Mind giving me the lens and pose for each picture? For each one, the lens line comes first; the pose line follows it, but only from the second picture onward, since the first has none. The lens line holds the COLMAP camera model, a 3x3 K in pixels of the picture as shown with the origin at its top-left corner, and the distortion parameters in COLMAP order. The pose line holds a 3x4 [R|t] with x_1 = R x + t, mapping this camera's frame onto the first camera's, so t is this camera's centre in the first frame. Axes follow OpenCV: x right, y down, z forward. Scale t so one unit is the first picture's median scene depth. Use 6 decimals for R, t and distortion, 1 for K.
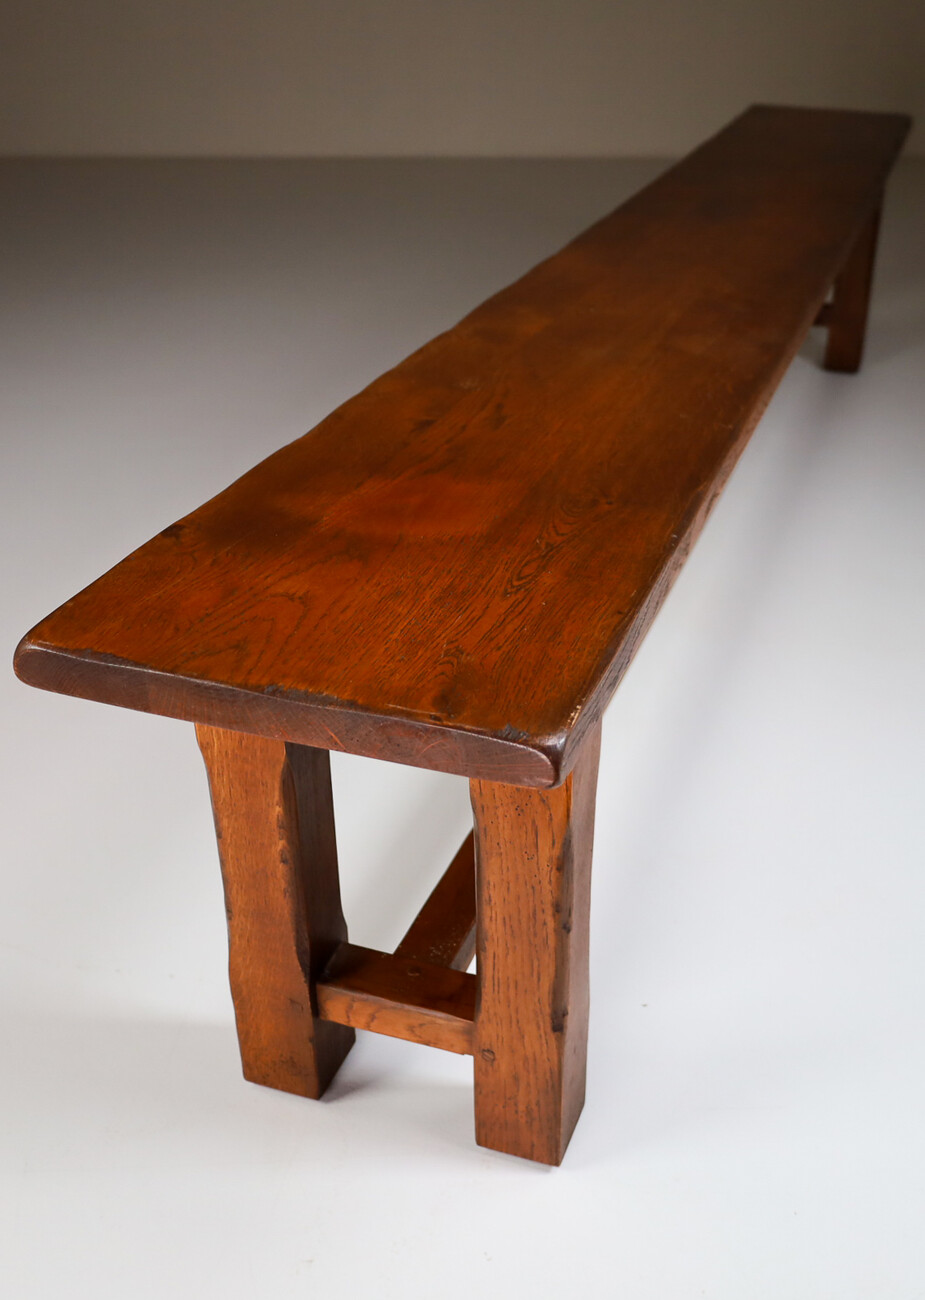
lens RADIAL K [[1358.4, 0, 468.1], [0, 1358.4, 655.5], [0, 0, 1]] dist [0.008628, 0.000000]
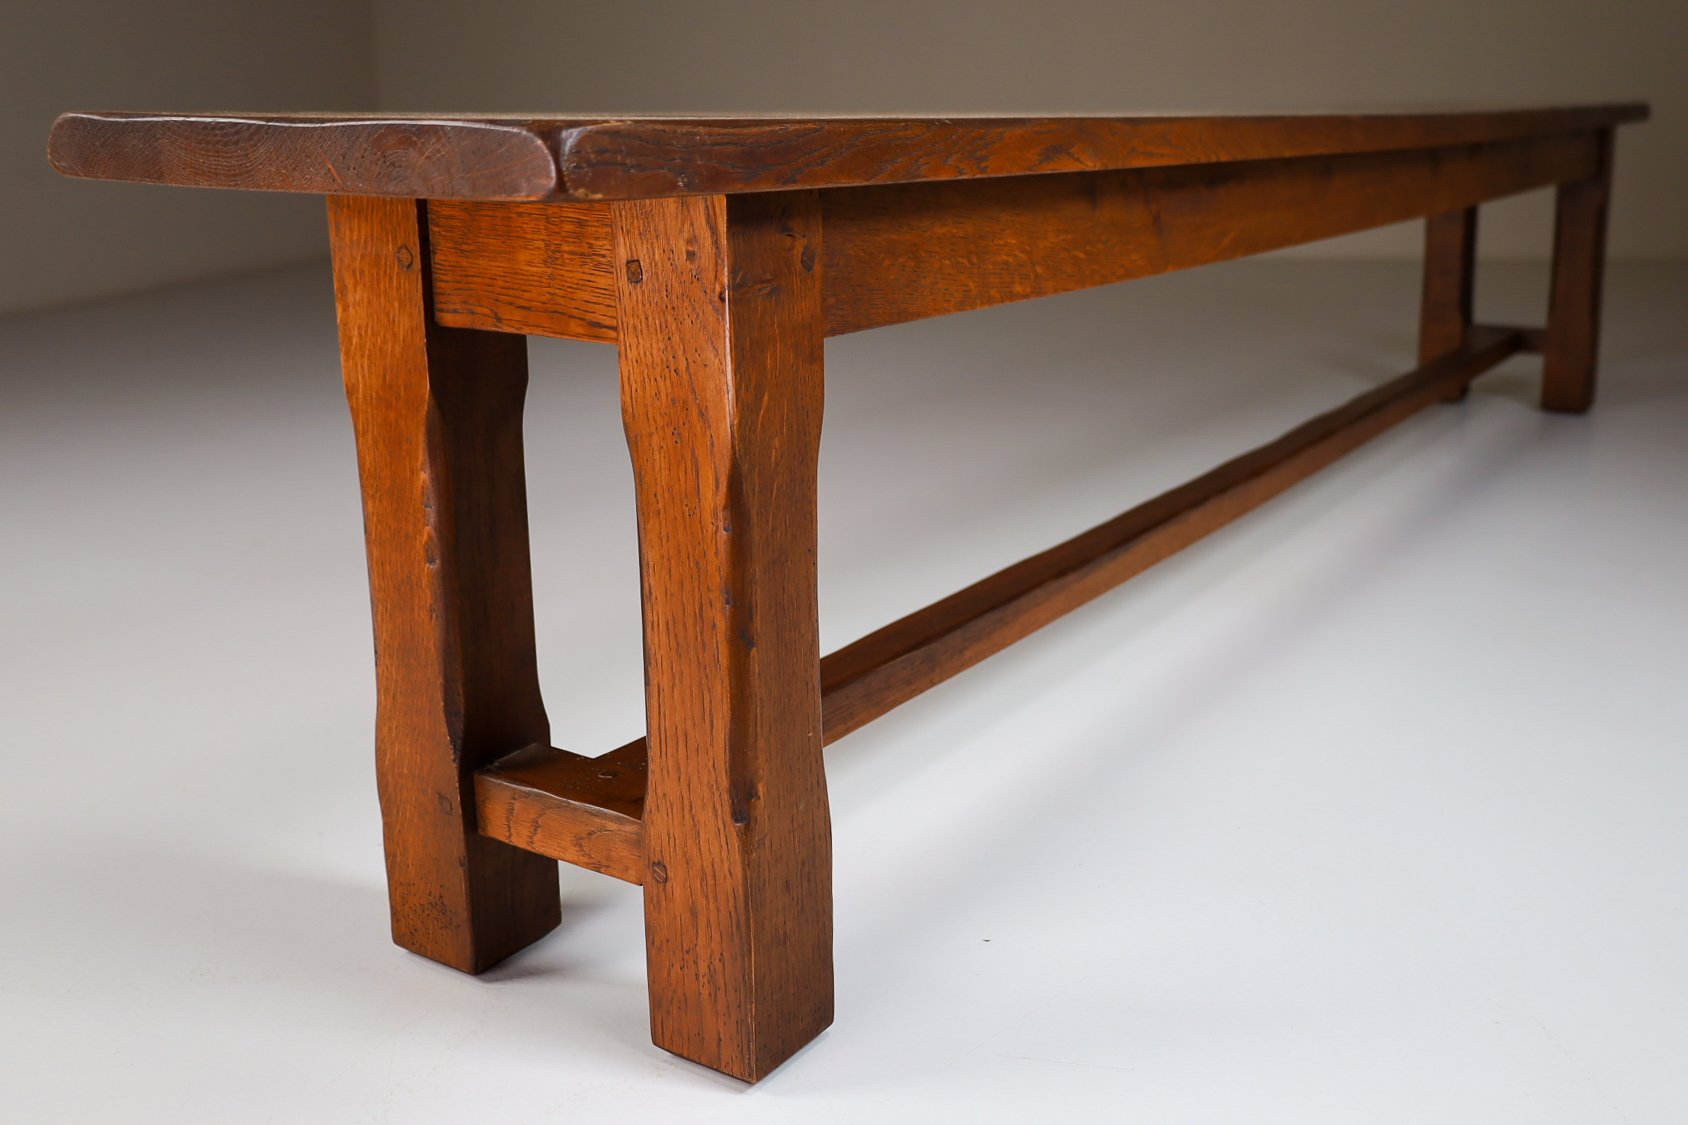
lens RADIAL K [[1655.3, 0, 907.7], [0, 1655.3, 485.8], [0, 0, 1]] dist [0.006330, 0.000000]
pose [[0.973296, 0.056083, -0.222598, 0.311332], [-0.118195, 0.953714, -0.276512, 0.322942], [0.196788, 0.295438, 0.934875, 0.181916]]
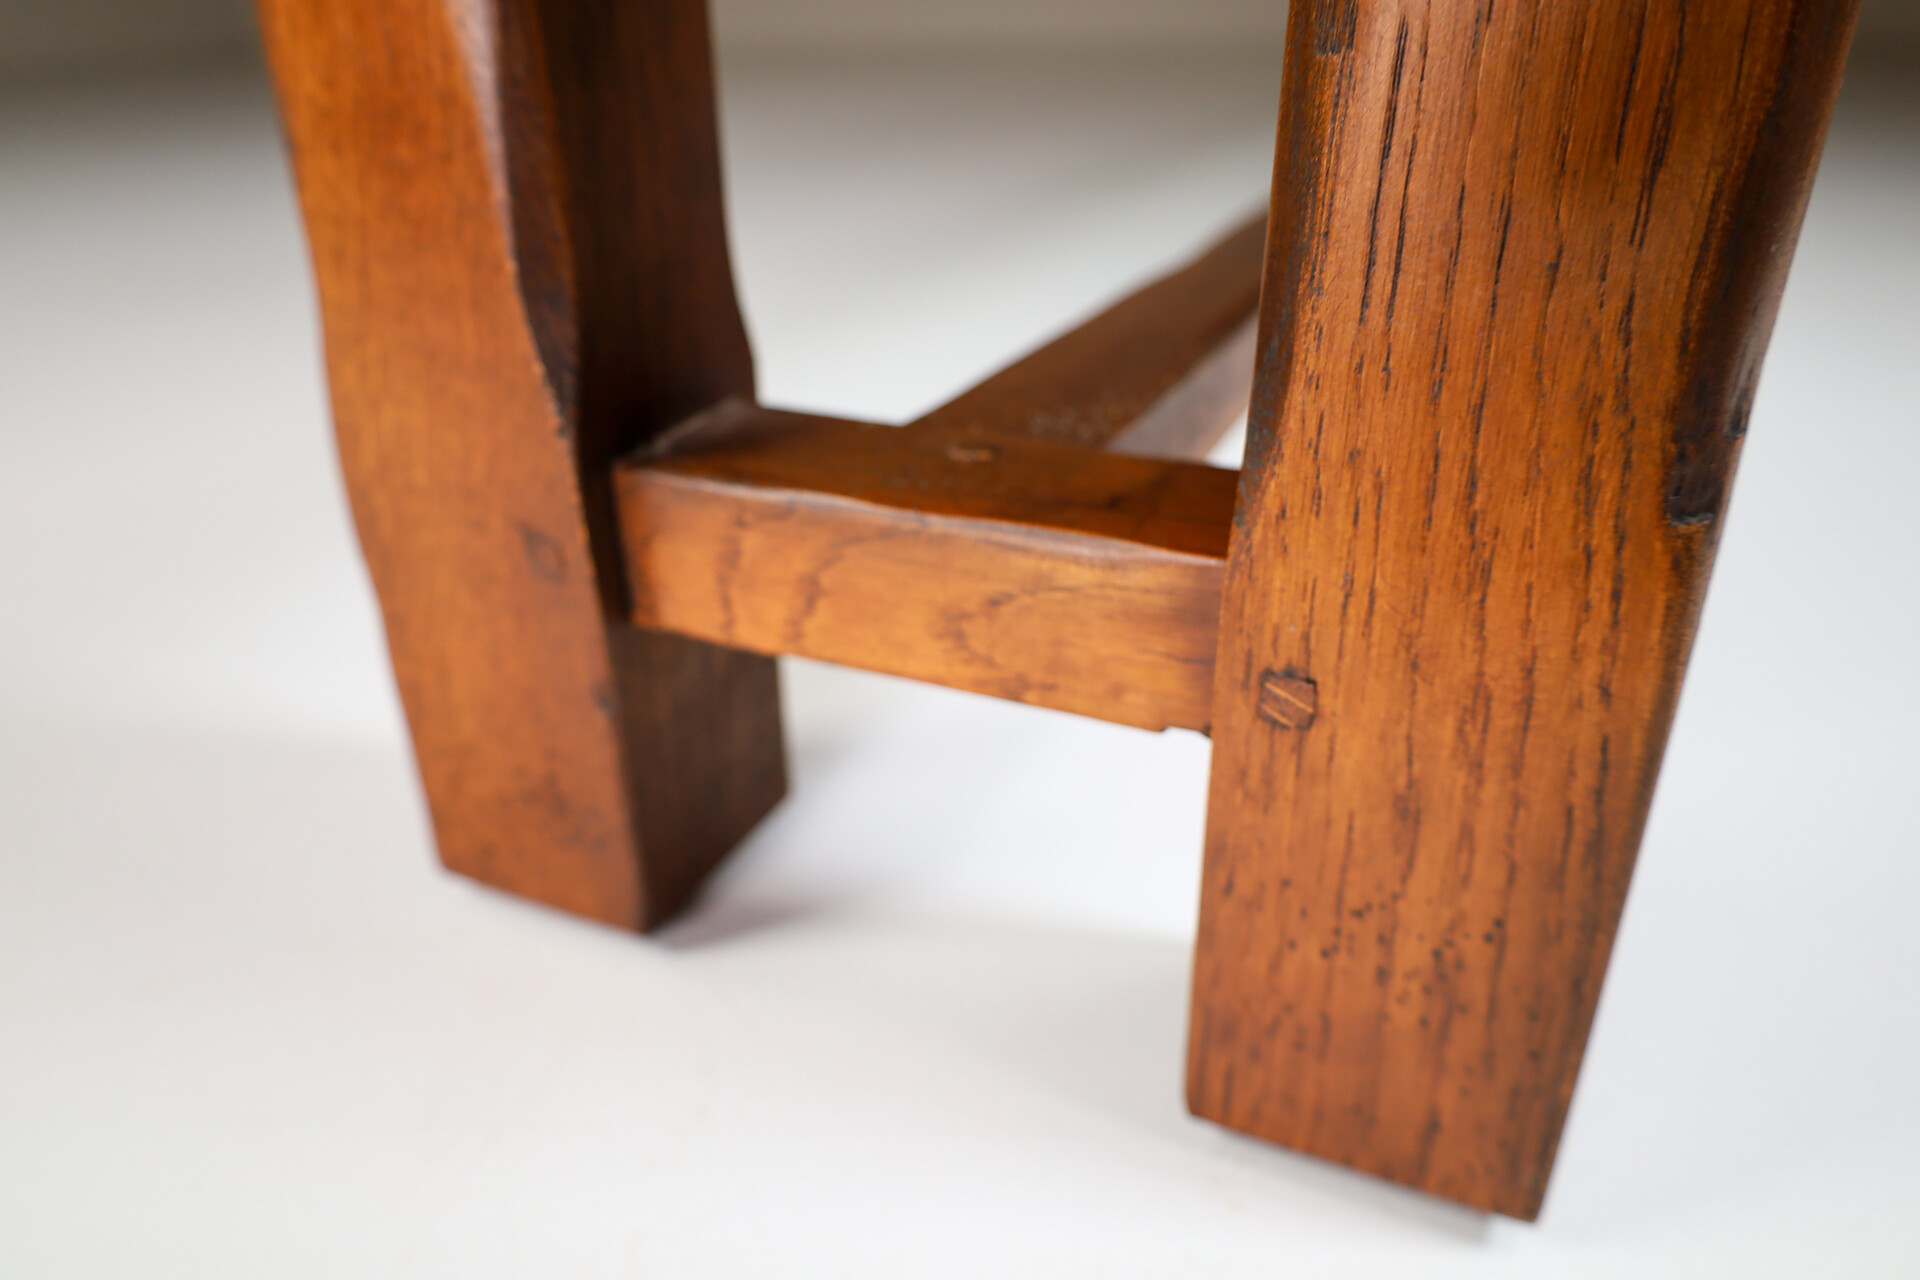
lens RADIAL K [[1308.6, 0, 925.8], [0, 1308.6, 634.7], [0, 0, 1]] dist [-0.006288, 0.000412]
pose [[0.994788, 0.036677, -0.095135, -0.024347], [-0.041851, 0.997719, -0.052972, 0.296031], [0.092975, 0.056677, 0.994054, 0.773877]]
